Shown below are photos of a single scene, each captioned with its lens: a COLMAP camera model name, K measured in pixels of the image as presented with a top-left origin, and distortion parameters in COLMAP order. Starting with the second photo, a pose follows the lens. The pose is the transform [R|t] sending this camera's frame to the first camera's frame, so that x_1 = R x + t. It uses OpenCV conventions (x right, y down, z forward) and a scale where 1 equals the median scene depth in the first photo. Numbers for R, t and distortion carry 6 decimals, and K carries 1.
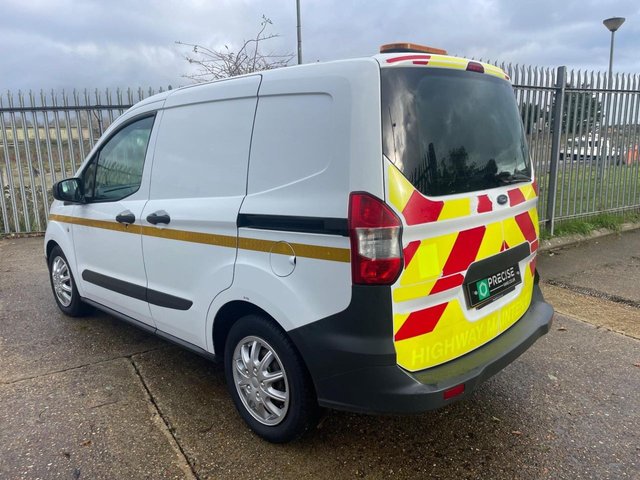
lens RADIAL K [[476.5, 0, 325.2], [0, 476.5, 236.5], [0, 0, 1]] dist [0.074824, -0.092597]
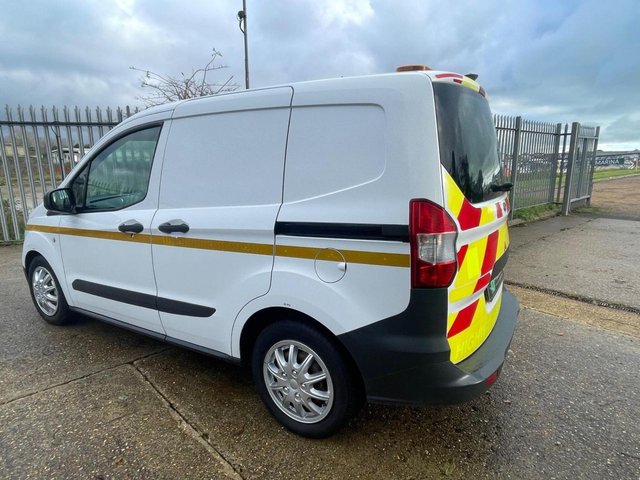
lens RADIAL K [[381.0, 0, 322.9], [0, 381.0, 244.1], [0, 0, 1]] dist [-0.011600, 0.004101]
pose [[0.977634, -0.025029, 0.208817, -0.226322], [0.021905, 0.999611, 0.017260, -0.010694], [-0.209168, -0.012300, 0.977802, 0.170012]]
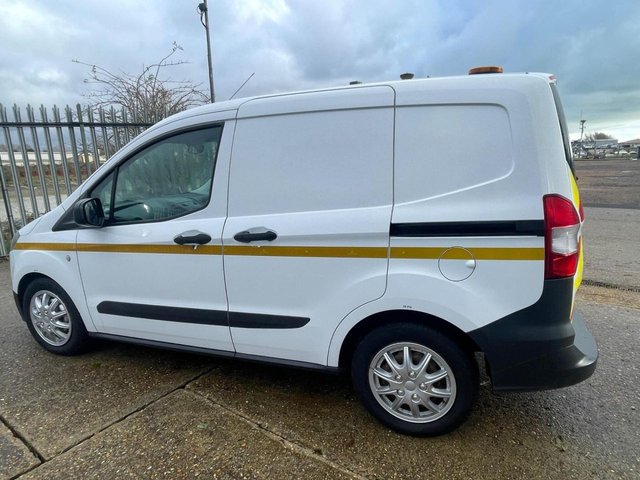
lens RADIAL K [[381.0, 0, 320.1], [0, 381.0, 244.2], [0, 0, 1]] dist [-0.011600, 0.004101]
pose [[0.921469, -0.087326, 0.378508, -0.553764], [0.081119, 0.996179, 0.032347, -0.037887], [-0.379887, 0.000898, 0.925033, 0.288986]]
